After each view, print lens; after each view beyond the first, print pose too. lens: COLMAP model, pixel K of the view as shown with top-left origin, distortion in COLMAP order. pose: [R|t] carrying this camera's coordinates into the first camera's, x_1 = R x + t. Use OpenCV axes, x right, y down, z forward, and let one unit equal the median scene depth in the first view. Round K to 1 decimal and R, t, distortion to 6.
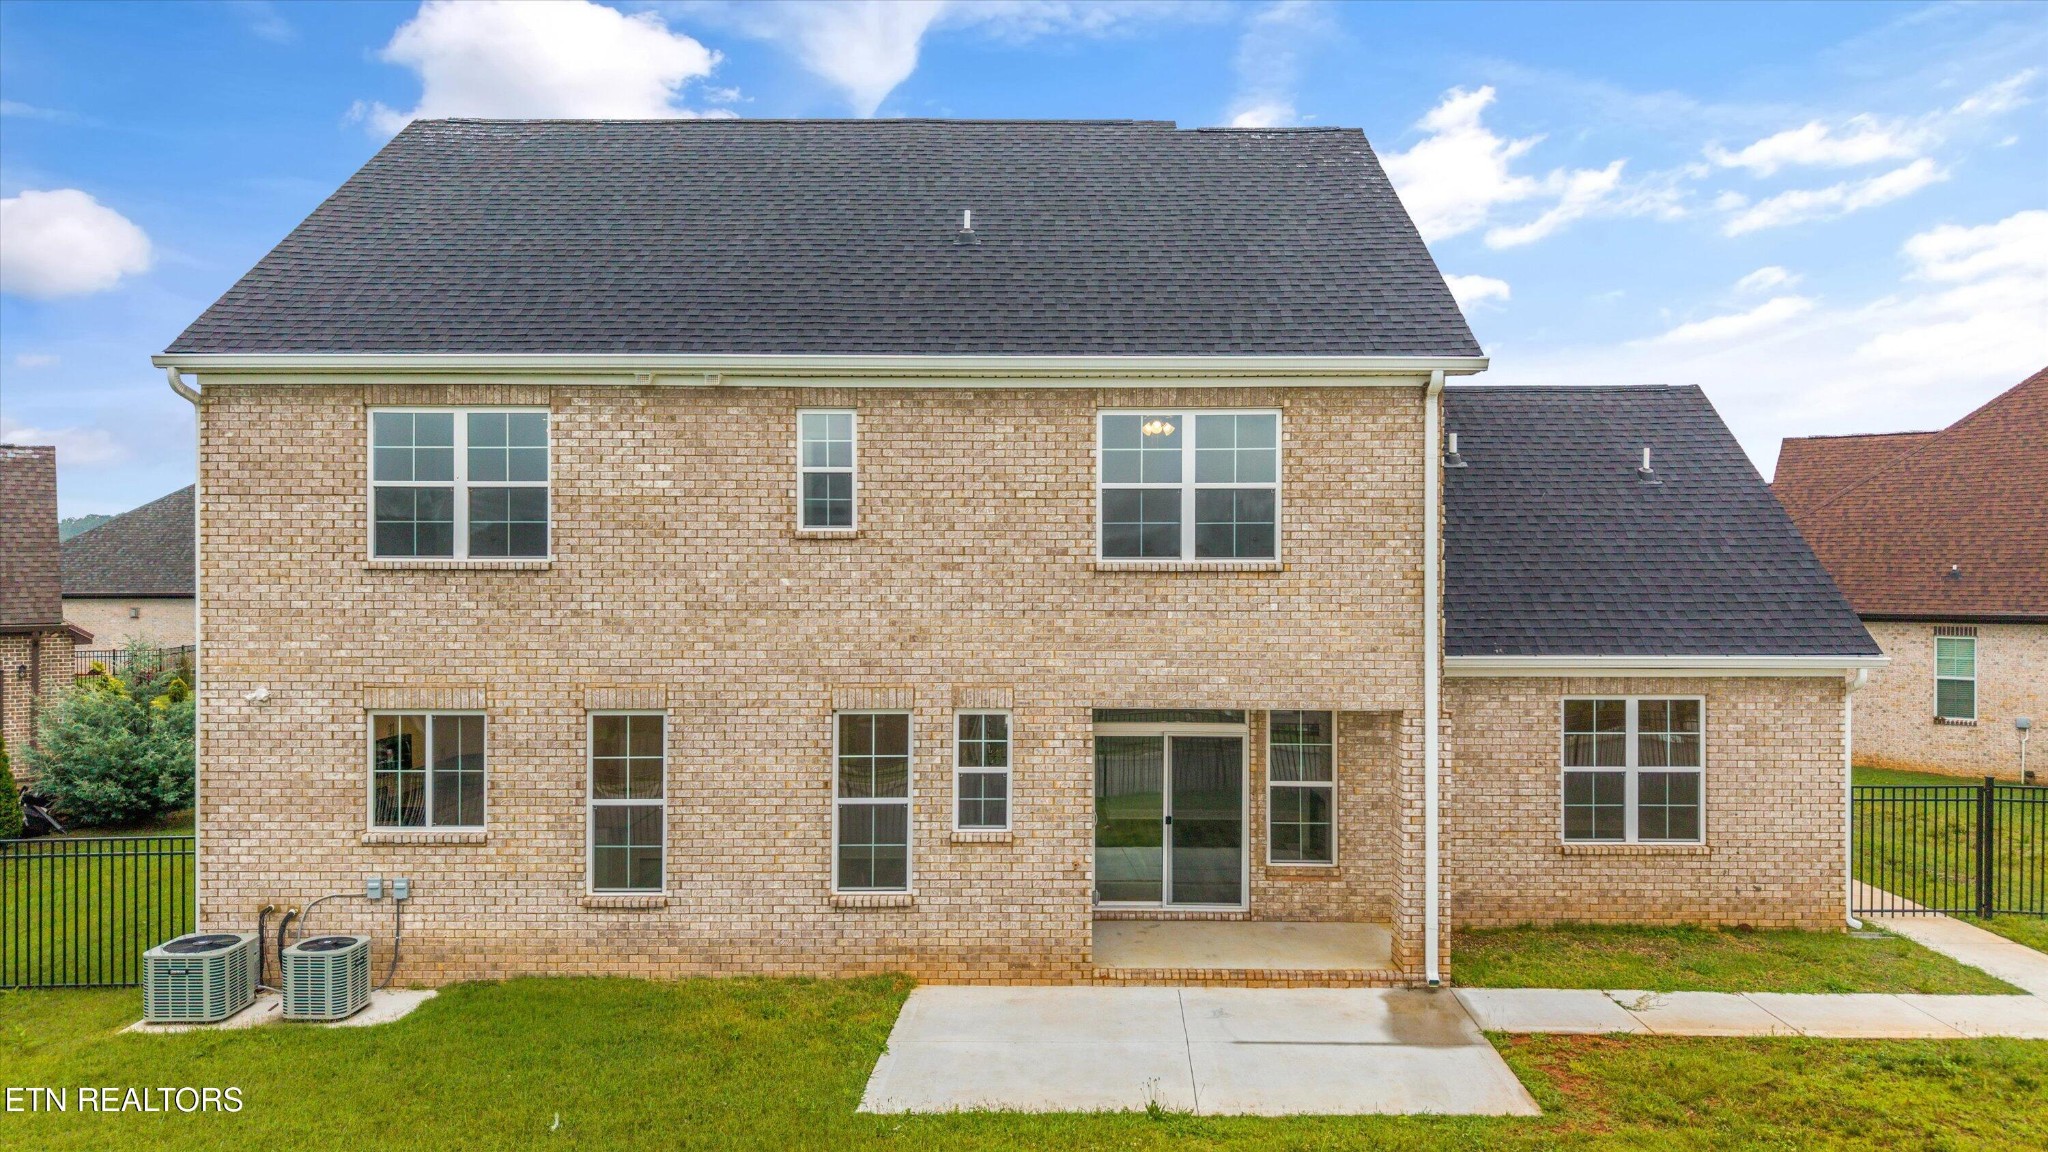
lens RADIAL K [[1425.6, 0, 1029.1], [0, 1425.6, 565.4], [0, 0, 1]] dist [0.093622, -0.175155]
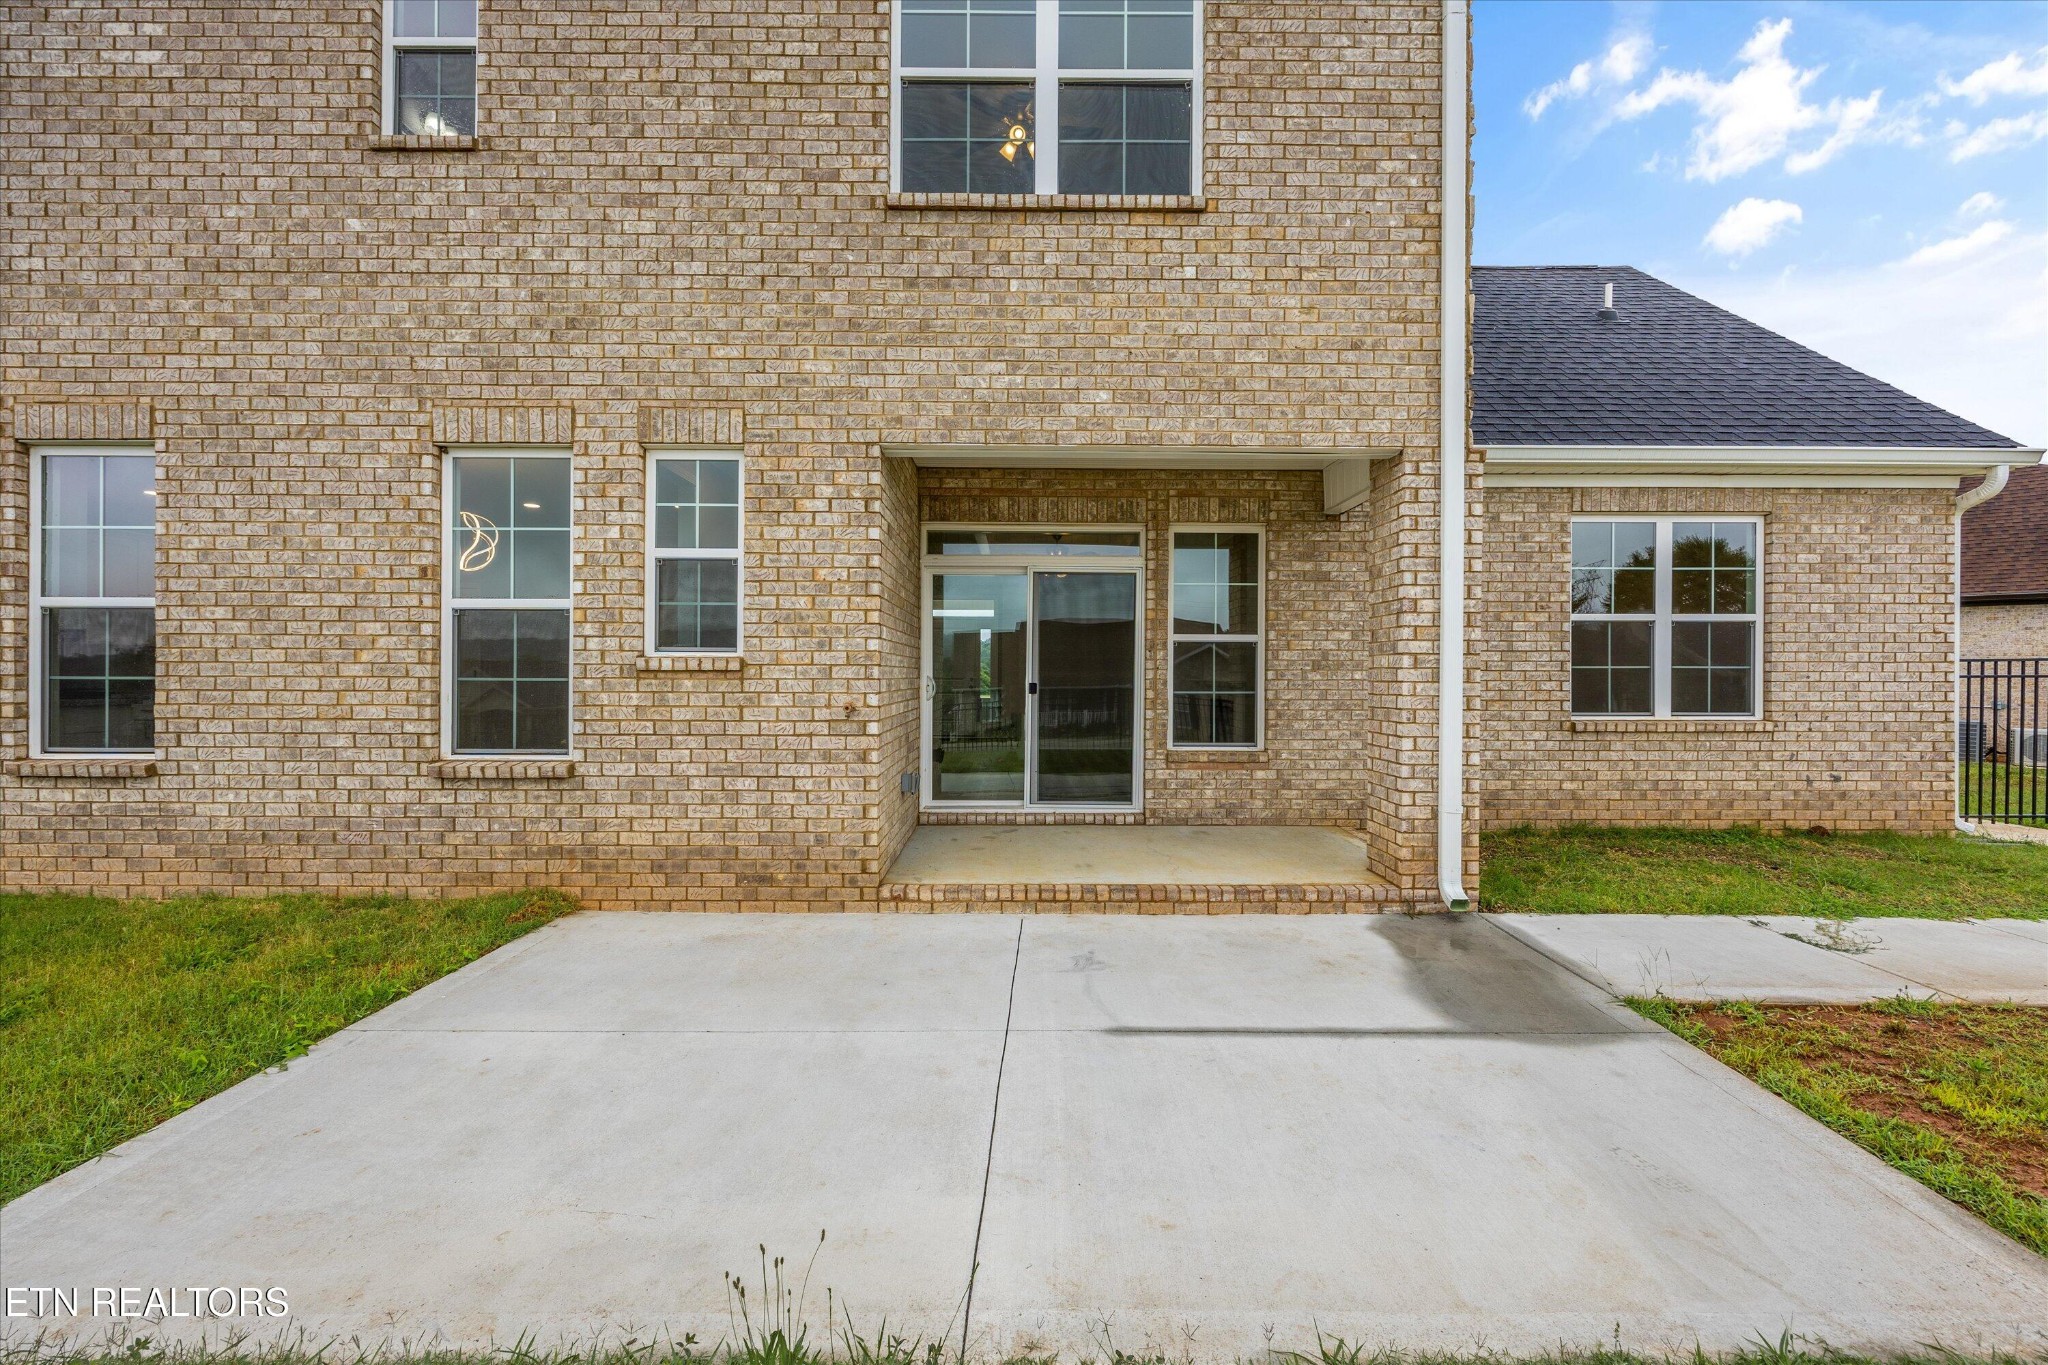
lens RADIAL K [[849.9, 0, 1028.7], [0, 849.9, 676.9], [0, 0, 1]] dist [0.005198, -0.007711]
pose [[0.999870, 0.005116, 0.015276, 0.100598], [-0.005243, 0.999952, 0.008277, 0.192113], [-0.015233, -0.008356, 0.999849, 0.647658]]
